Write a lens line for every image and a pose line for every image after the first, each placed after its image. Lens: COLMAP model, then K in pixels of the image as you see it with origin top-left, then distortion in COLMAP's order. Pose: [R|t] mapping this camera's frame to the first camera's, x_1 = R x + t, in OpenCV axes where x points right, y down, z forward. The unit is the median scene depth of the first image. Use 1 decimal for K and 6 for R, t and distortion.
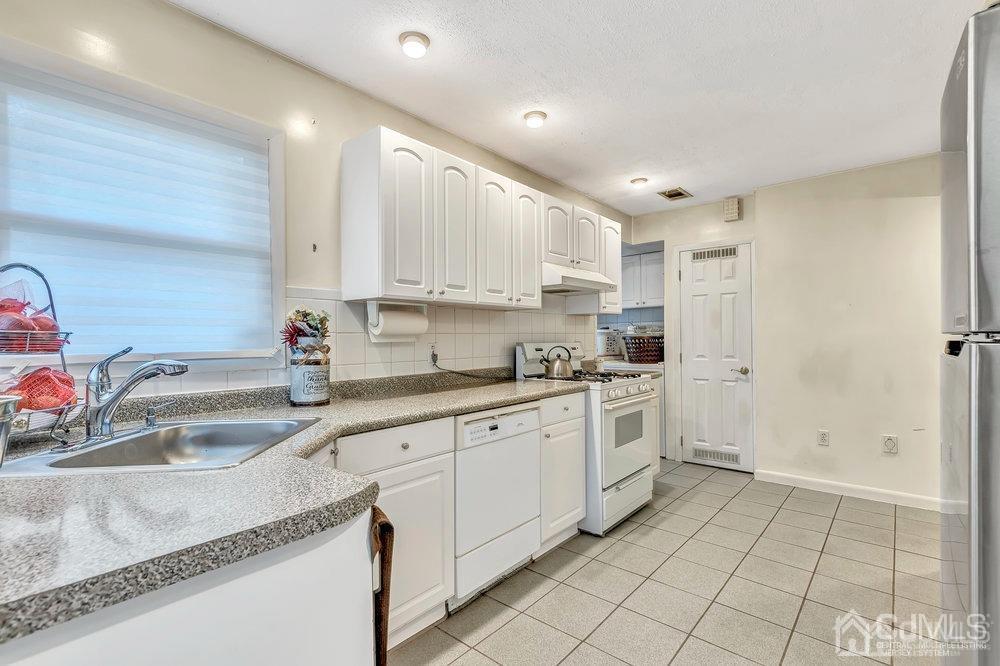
lens RADIAL K [[455.0, 0, 507.1], [0, 455.0, 336.1], [0, 0, 1]] dist [0.009865, -0.001846]
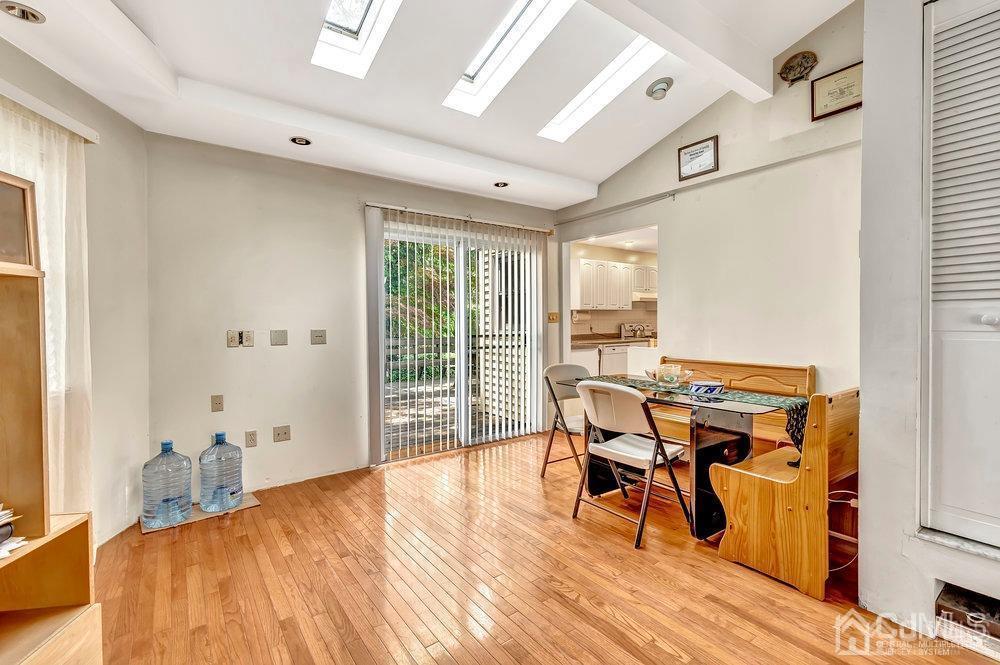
lens RADIAL K [[455.0, 0, 500.7], [0, 455.0, 327.6], [0, 0, 1]] dist [0.009865, -0.001846]
pose [[0.971020, 0.006956, -0.238898, -0.030733], [-0.001567, 0.999740, 0.022740, -0.020989], [0.238994, -0.021707, 0.970778, -1.850058]]
